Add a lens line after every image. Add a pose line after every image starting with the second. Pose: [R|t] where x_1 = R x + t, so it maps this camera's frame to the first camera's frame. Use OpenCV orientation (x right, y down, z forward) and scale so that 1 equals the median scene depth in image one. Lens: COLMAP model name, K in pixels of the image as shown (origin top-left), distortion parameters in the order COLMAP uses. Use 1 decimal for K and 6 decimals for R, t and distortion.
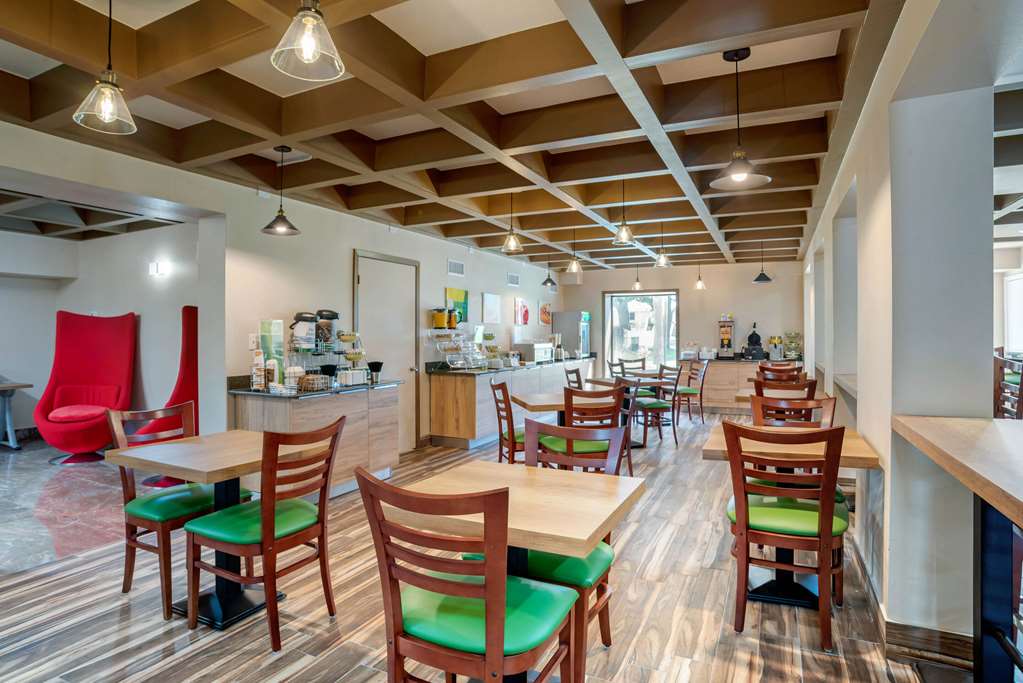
lens RADIAL K [[552.1, 0, 508.6], [0, 552.1, 329.0], [0, 0, 1]] dist [0.000109, 0.000070]
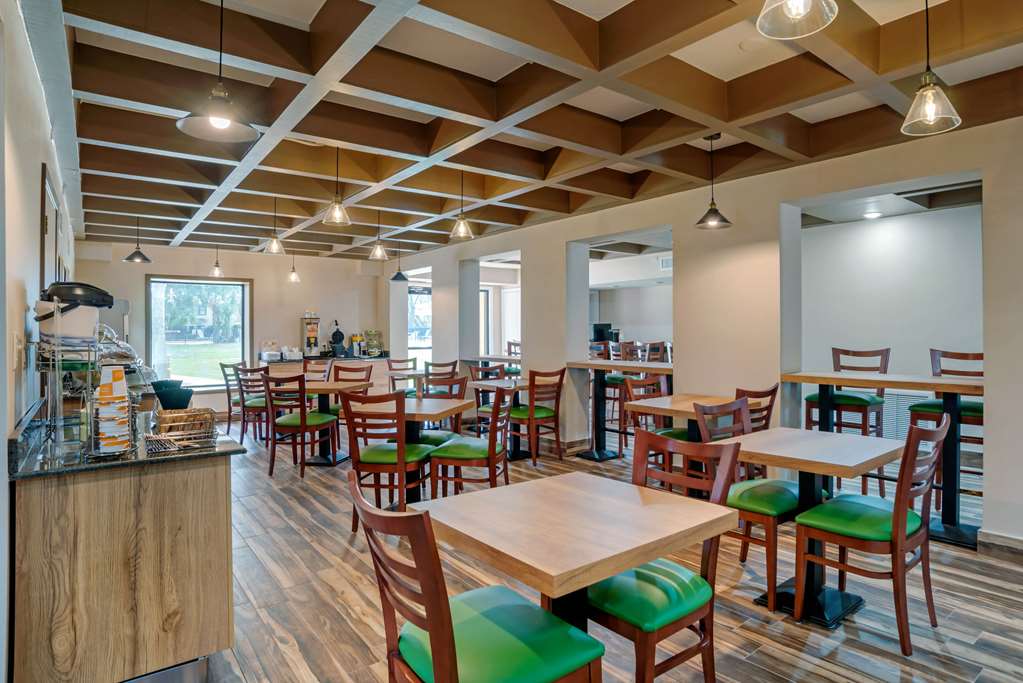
lens RADIAL K [[552.1, 0, 508.6], [0, 552.1, 329.0], [0, 0, 1]] dist [0.000109, 0.000070]
pose [[0.444130, -0.006710, 0.895937, -0.296473], [-0.001142, 0.999967, 0.008056, -0.003954], [-0.895962, -0.004601, 0.444107, 0.288311]]
